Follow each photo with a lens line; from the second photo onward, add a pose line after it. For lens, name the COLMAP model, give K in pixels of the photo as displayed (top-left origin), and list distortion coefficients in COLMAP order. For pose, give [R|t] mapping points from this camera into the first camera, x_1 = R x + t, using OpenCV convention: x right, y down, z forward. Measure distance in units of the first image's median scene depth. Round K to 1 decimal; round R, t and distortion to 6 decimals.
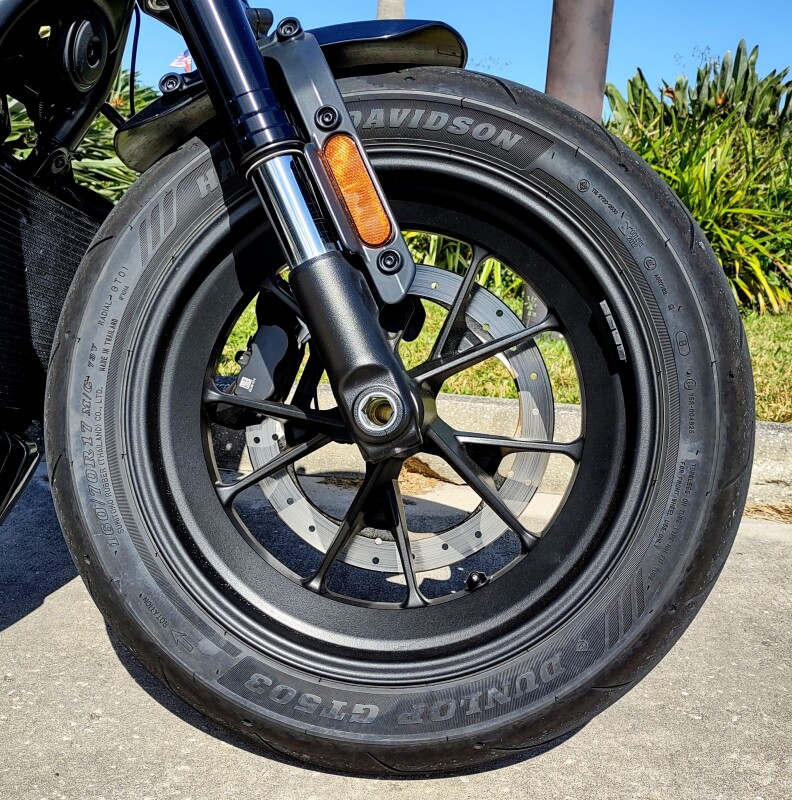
lens RADIAL K [[880.2, 0, 399.9], [0, 880.2, 411.6], [0, 0, 1]] dist [0.091836, -0.167675]
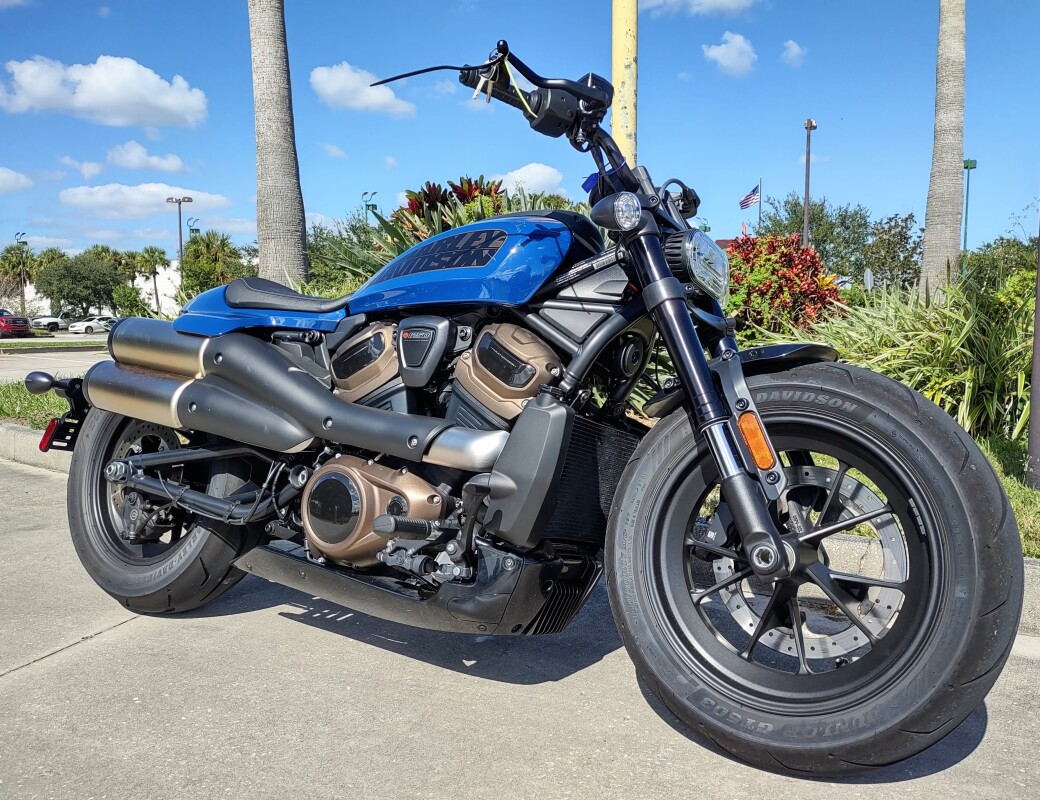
lens RADIAL K [[927.2, 0, 520.0], [0, 927.2, 400.0], [0, 0, 1]] dist [0.066753, -0.100868]
pose [[0.883997, -0.022002, -0.466974, 0.410847], [-0.045502, 0.990100, -0.132786, -0.039763], [0.465273, 0.138631, 0.874244, -0.948913]]
